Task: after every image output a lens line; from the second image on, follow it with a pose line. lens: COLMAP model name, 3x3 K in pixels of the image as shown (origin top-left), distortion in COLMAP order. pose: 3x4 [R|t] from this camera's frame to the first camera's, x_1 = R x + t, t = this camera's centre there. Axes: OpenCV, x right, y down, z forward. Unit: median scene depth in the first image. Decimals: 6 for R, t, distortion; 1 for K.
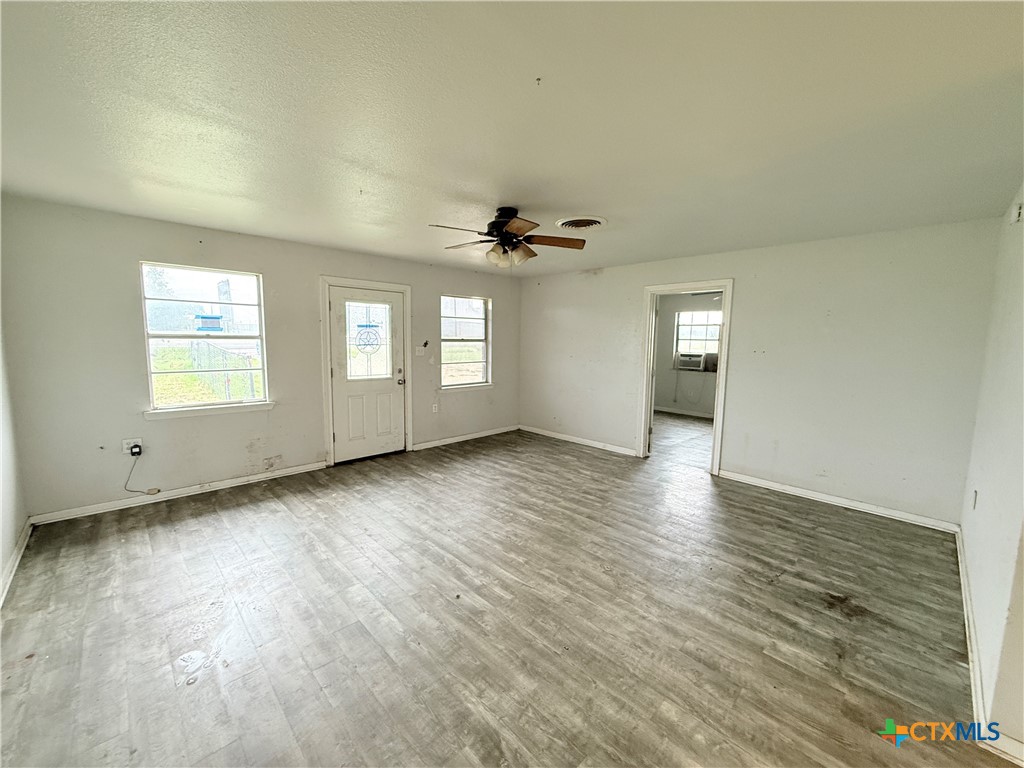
lens RADIAL K [[407.2, 0, 507.8], [0, 407.2, 383.9], [0, 0, 1]] dist [-0.001503, 0.000672]
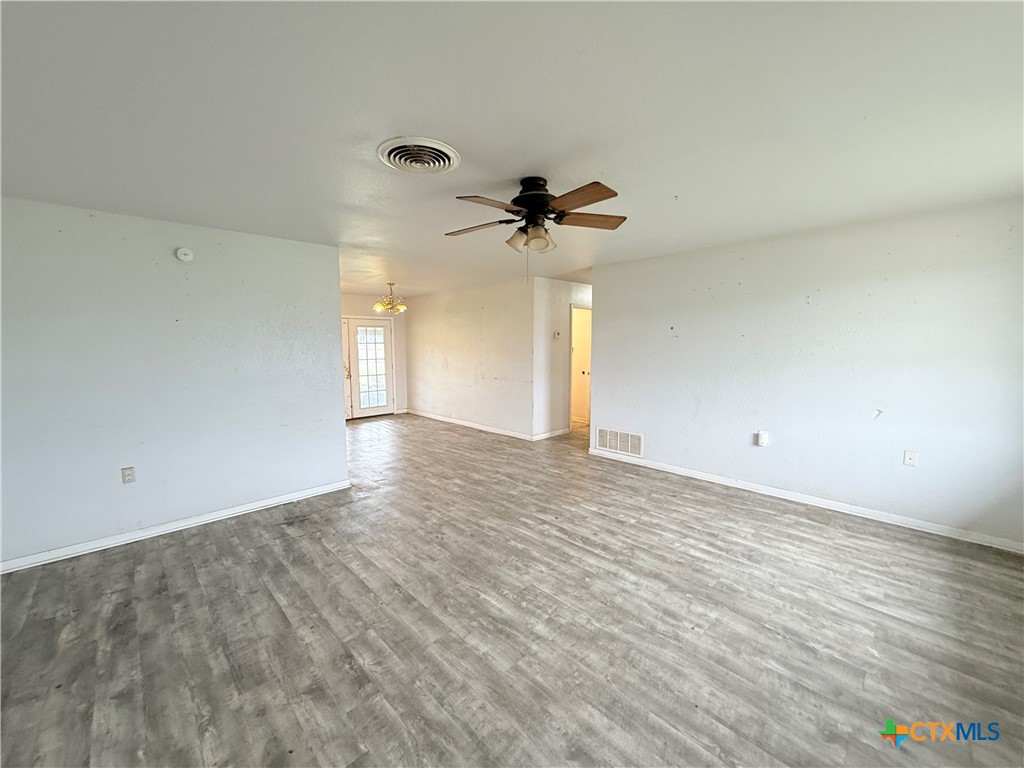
lens RADIAL K [[407.2, 0, 507.6], [0, 407.2, 385.3], [0, 0, 1]] dist [-0.001503, 0.000672]
pose [[-0.999951, -0.009312, 0.003251, 0.033409], [-0.008394, 0.976534, 0.215198, -0.159304], [-0.005178, 0.215160, -0.976565, 1.429823]]
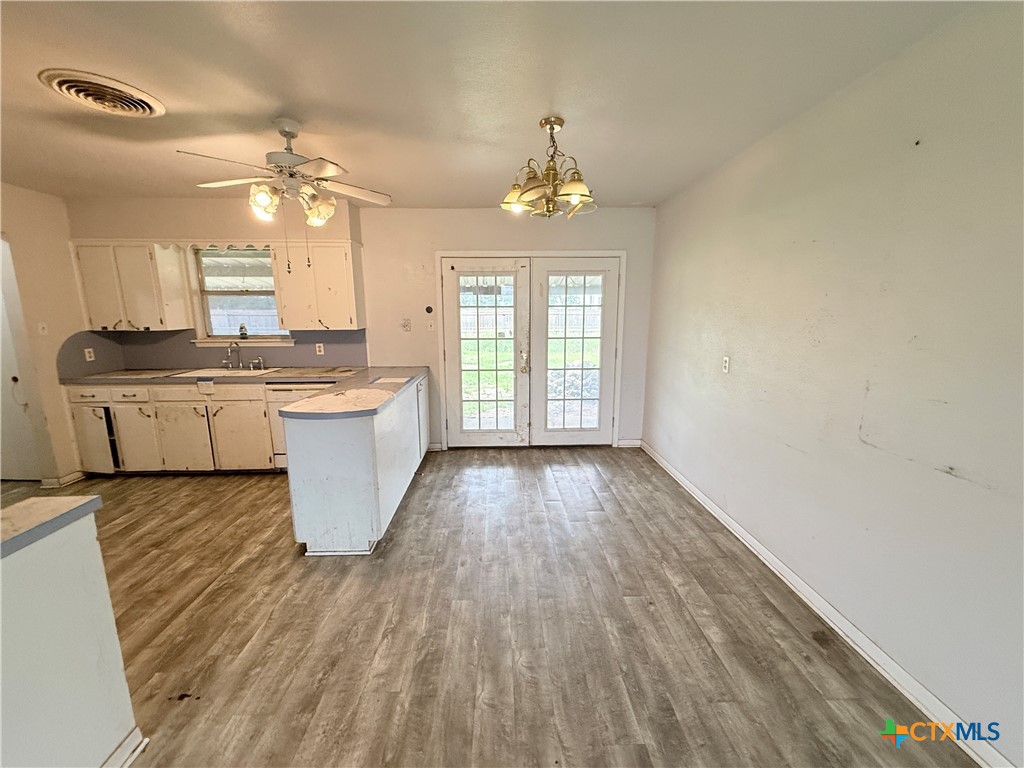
lens RADIAL K [[407.2, 0, 508.0], [0, 407.2, 384.5], [0, 0, 1]] dist [-0.001503, 0.000672]
pose [[-0.745186, -0.132670, 0.653526, 0.160352], [0.068533, 0.959585, 0.272947, -0.015065], [-0.663325, 0.248184, -0.705977, 0.222101]]
